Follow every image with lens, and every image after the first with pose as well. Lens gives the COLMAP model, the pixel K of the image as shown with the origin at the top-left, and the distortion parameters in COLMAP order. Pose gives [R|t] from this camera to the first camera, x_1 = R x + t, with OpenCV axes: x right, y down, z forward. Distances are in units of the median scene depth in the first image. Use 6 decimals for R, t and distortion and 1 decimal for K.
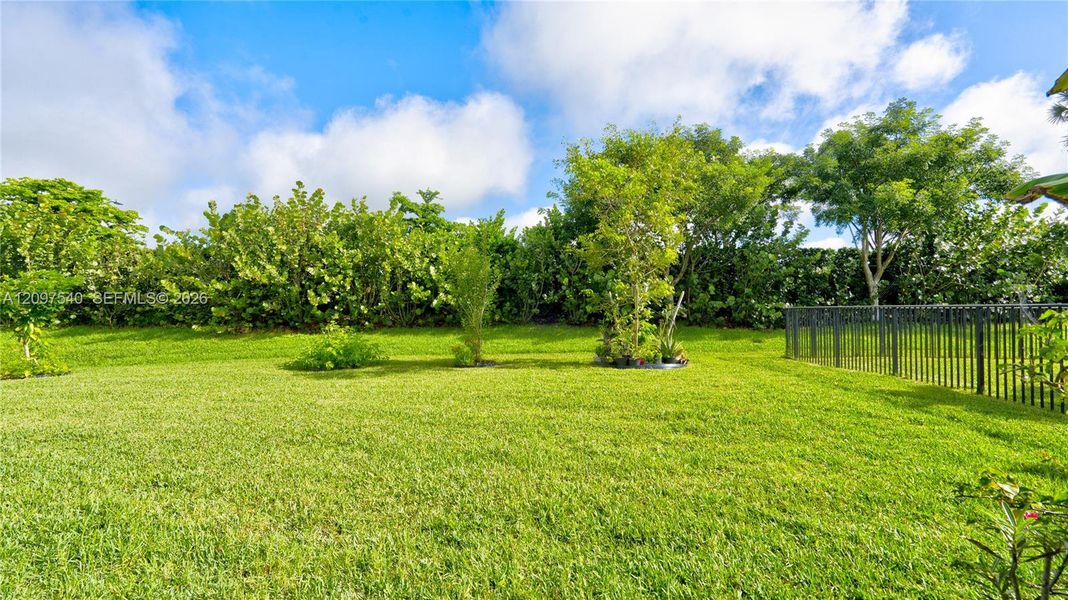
lens RADIAL K [[485.4, 0, 534.0], [0, 485.4, 300.0], [0, 0, 1]] dist [0.003068, 0.000532]
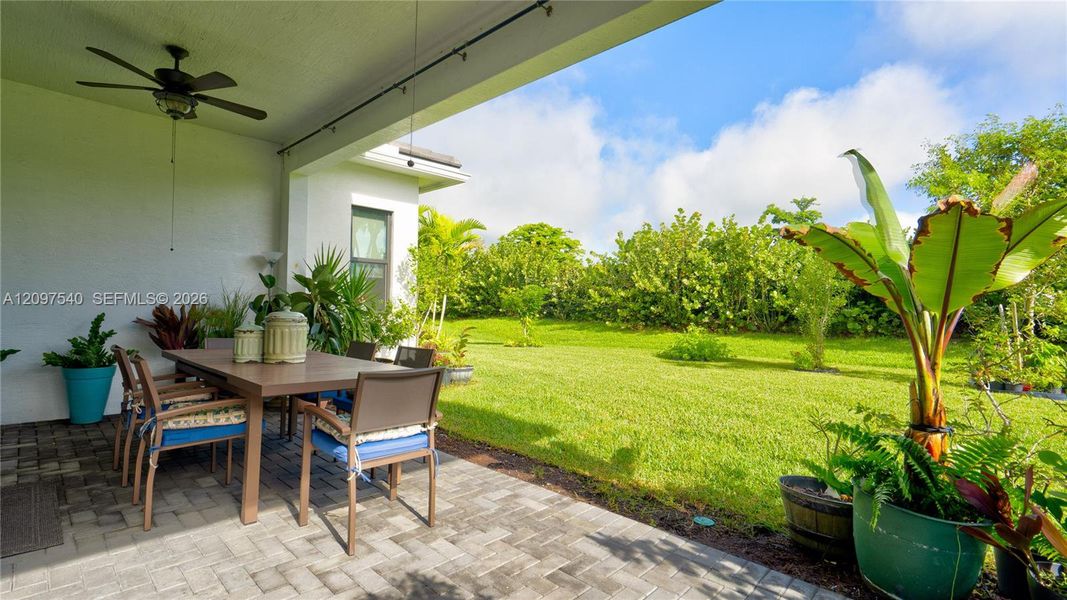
lens RADIAL K [[503.5, 0, 533.5], [0, 503.5, 300.0], [0, 0, 1]] dist [-0.052136, 0.026357]
pose [[0.708696, 0.015796, -0.705337, 0.158017], [-0.021174, 0.999775, 0.001115, -0.007025], [0.705196, 0.014145, 0.708871, -0.163286]]
